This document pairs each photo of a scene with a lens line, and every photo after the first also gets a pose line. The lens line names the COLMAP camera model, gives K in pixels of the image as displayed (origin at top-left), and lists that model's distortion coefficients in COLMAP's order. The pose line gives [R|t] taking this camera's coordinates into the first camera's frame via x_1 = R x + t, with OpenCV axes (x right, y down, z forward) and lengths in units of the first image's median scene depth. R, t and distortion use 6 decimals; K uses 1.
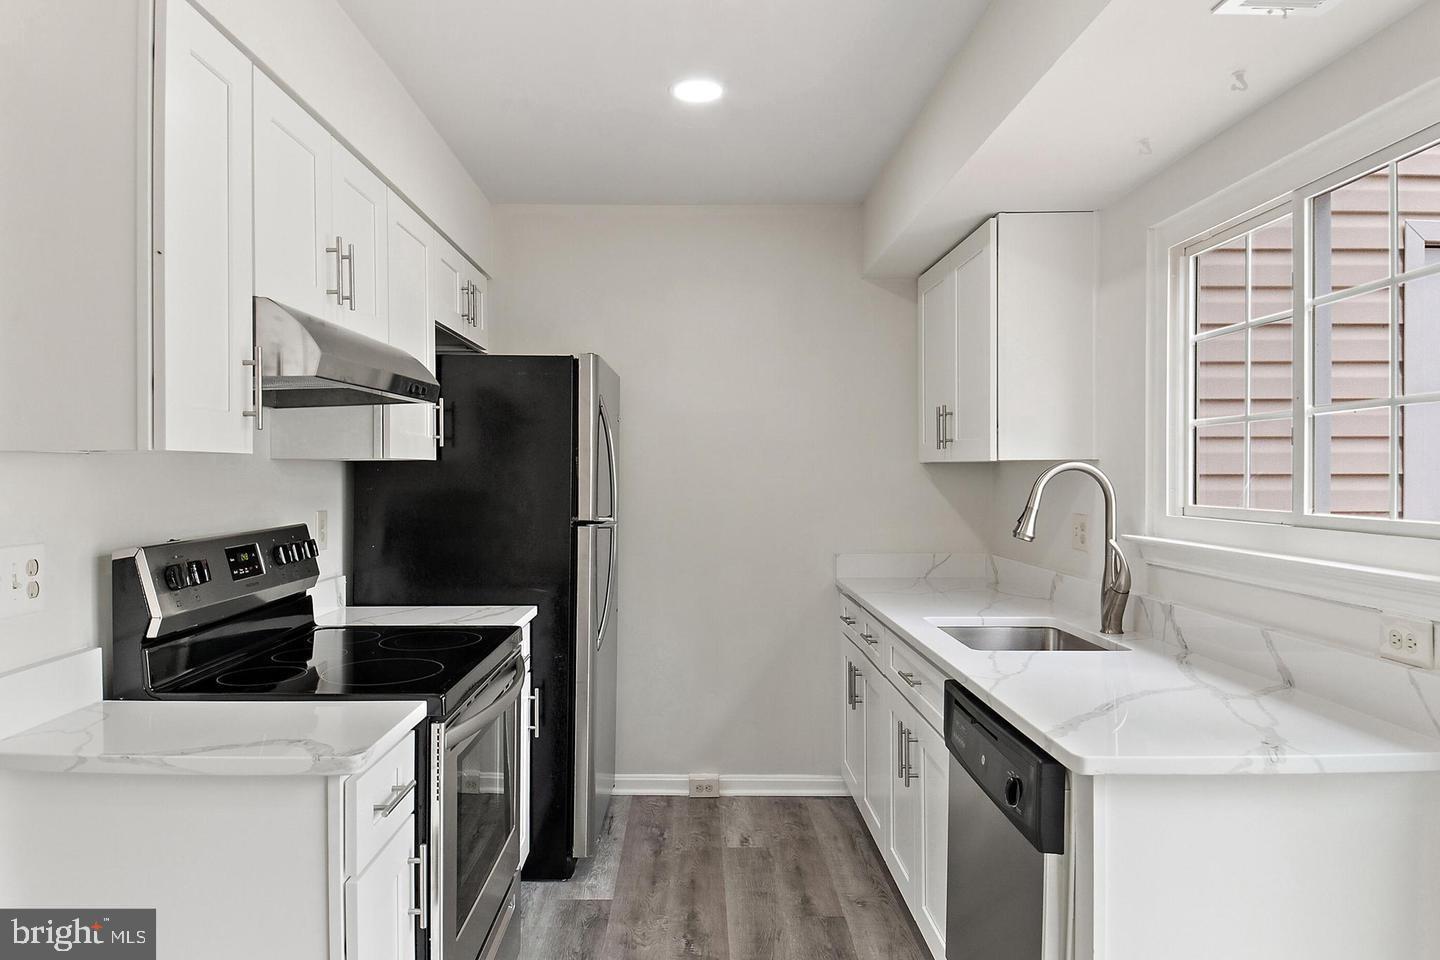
lens RADIAL K [[925.3, 0, 696.1], [0, 925.3, 468.1], [0, 0, 1]] dist [0.037659, -0.053617]
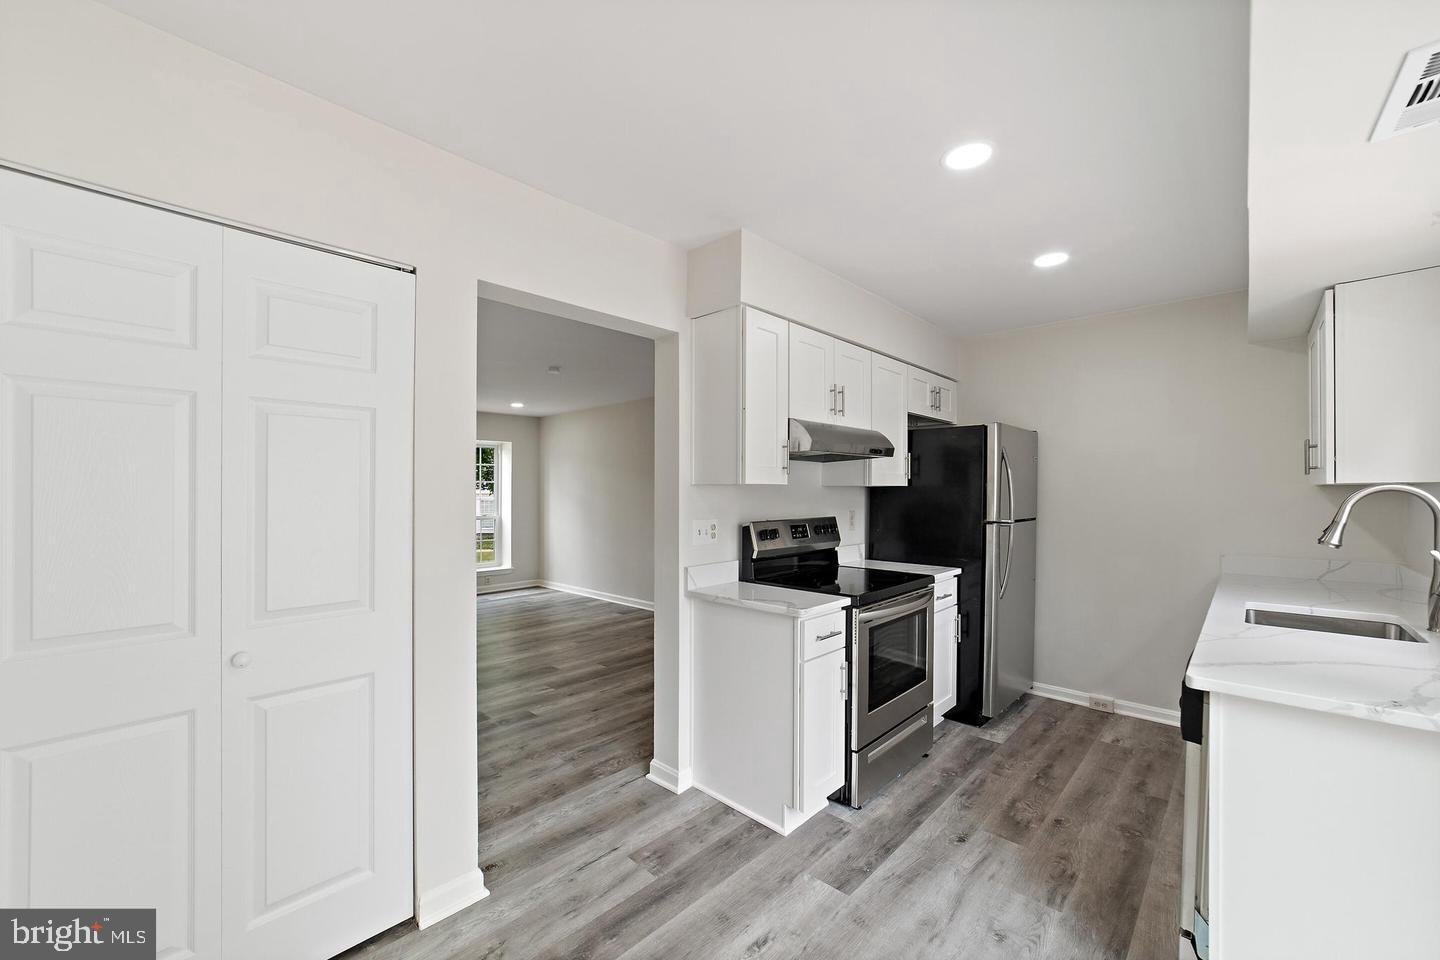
lens RADIAL K [[553.1, 0, 712.0], [0, 553.1, 483.8], [0, 0, 1]] dist [-0.010090, 0.001237]
pose [[0.730498, -0.009166, -0.682854, 0.220601], [0.001393, 0.999928, -0.011933, -0.000466], [0.682914, 0.007766, 0.730458, -0.103539]]
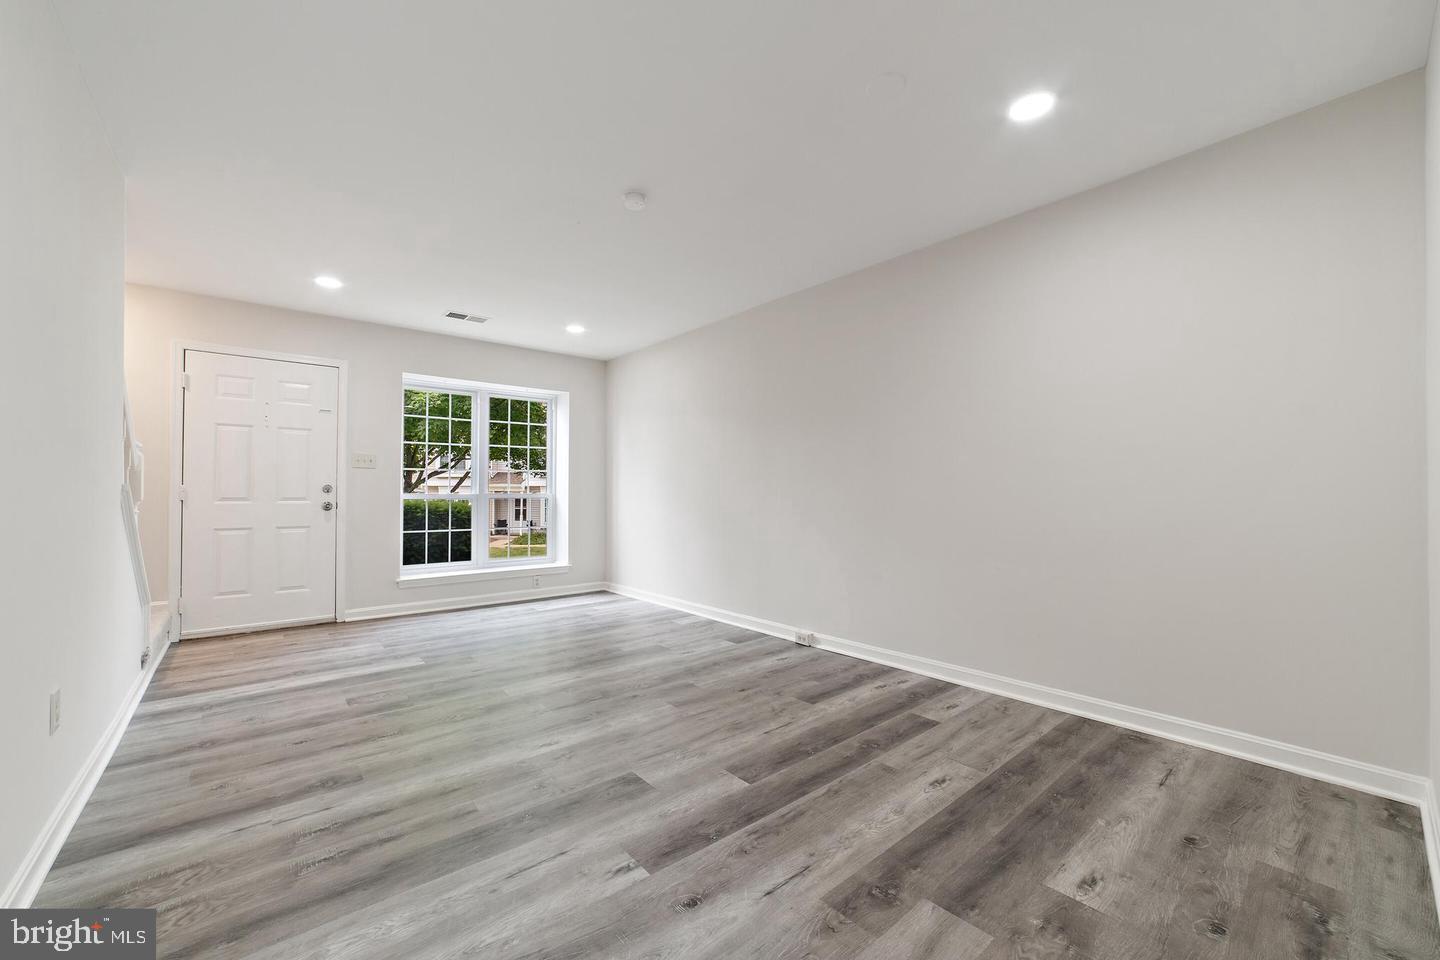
lens RADIAL K [[553.1, 0, 712.6], [0, 553.1, 475.6], [0, 0, 1]] dist [-0.010090, 0.001237]
pose [[0.651504, -0.020392, -0.758371, -0.540803], [-0.000678, 0.999623, -0.027461, 0.114588], [0.758645, 0.018405, 0.651245, 0.320976]]
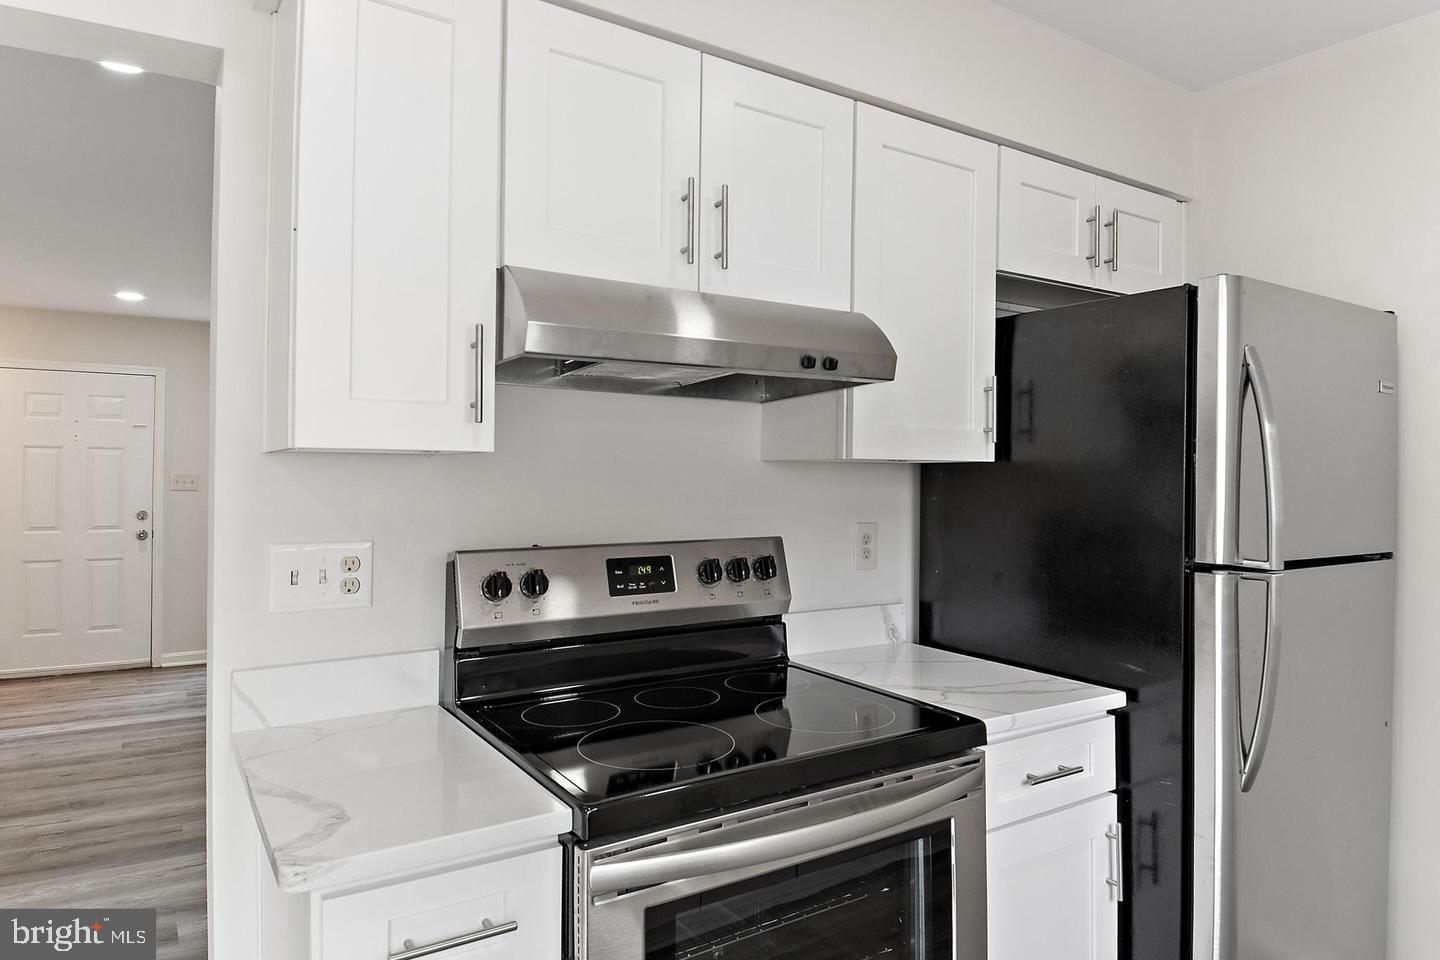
lens RADIAL K [[925.3, 0, 748.3], [0, 925.3, 451.6], [0, 0, 1]] dist [0.037659, -0.053617]
pose [[0.550119, -0.012640, -0.834991, 0.236772], [-0.007350, 0.999773, -0.019977, -0.000218], [0.835054, 0.017126, 0.549902, 0.474328]]
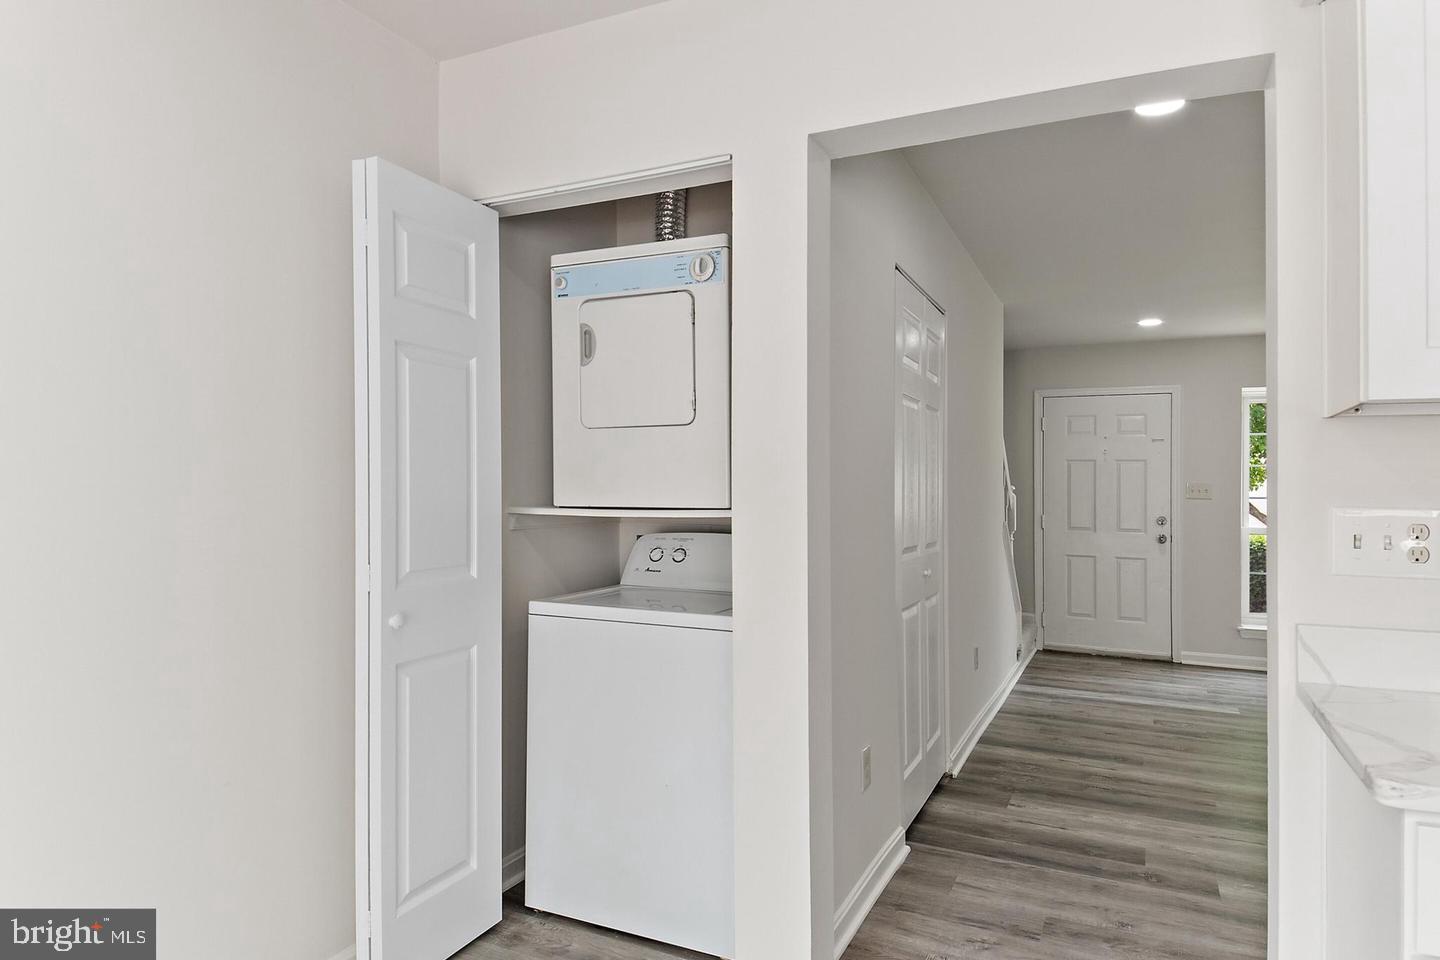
lens RADIAL K [[925.3, 0, 687.3], [0, 925.3, 463.1], [0, 0, 1]] dist [0.037659, -0.053617]
pose [[-0.432684, -0.027745, -0.901118, 0.311095], [-0.015270, 0.999608, -0.023446, 0.040732], [0.901416, 0.003615, -0.432939, 0.429633]]
